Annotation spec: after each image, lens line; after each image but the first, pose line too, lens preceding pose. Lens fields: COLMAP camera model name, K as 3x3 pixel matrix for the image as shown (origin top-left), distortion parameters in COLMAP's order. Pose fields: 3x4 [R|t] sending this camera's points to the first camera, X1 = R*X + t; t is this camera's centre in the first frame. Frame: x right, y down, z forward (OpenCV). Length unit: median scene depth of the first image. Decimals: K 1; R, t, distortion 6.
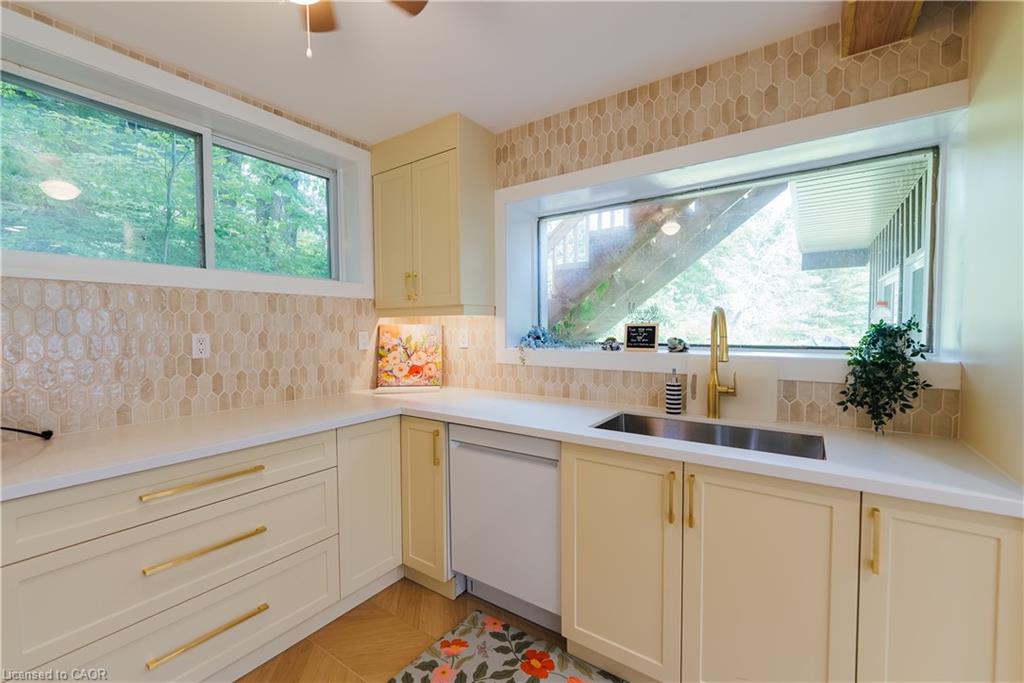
lens RADIAL K [[421.9, 0, 510.2], [0, 421.9, 343.5], [0, 0, 1]] dist [0.002246, -0.000169]
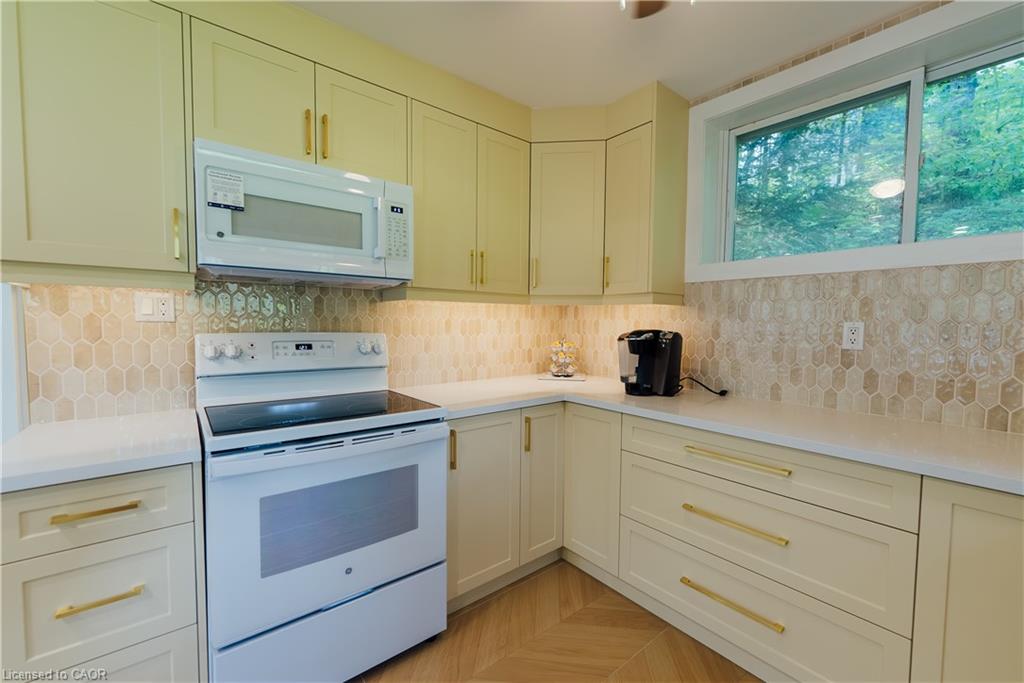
lens RADIAL K [[416.3, 0, 512.0], [0, 416.3, 341.5], [0, 0, 1]] dist [-0.000265, 0.000110]
pose [[-0.261728, 0.051666, -0.963758, 0.273807], [-0.044121, 0.996882, 0.065424, -0.006911], [0.964133, 0.059645, -0.258632, 0.476779]]
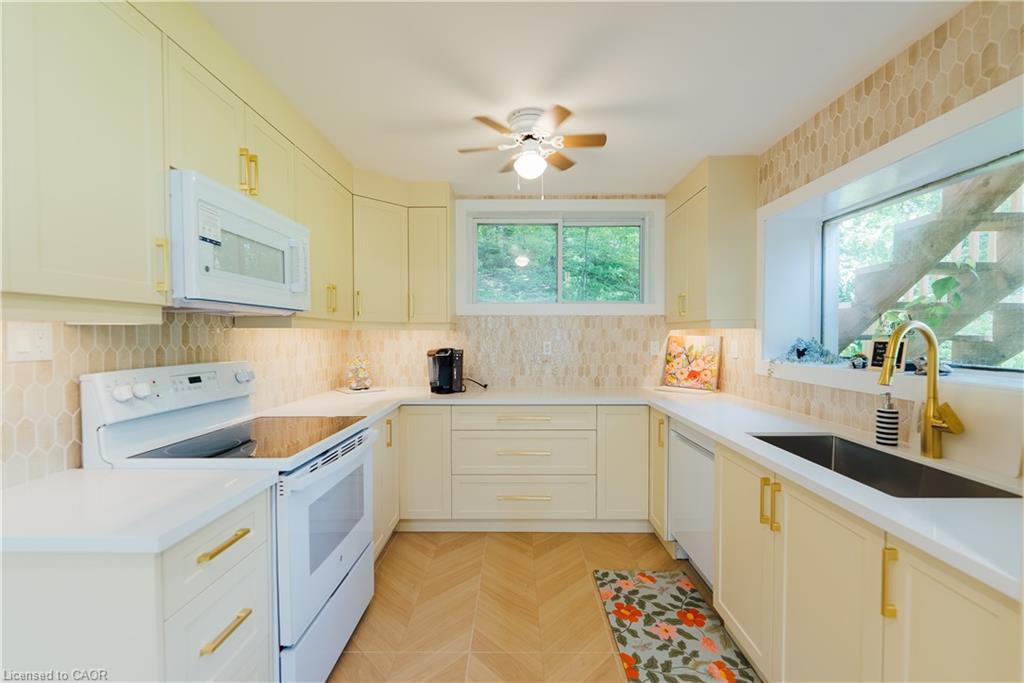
lens RADIAL K [[421.9, 0, 510.2], [0, 421.9, 343.5], [0, 0, 1]] dist [0.002246, -0.000169]
pose [[0.566719, 0.024006, -0.823562, 0.554094], [-0.034642, 0.999386, 0.005293, -0.015208], [0.823183, 0.025530, 0.567202, -0.105501]]
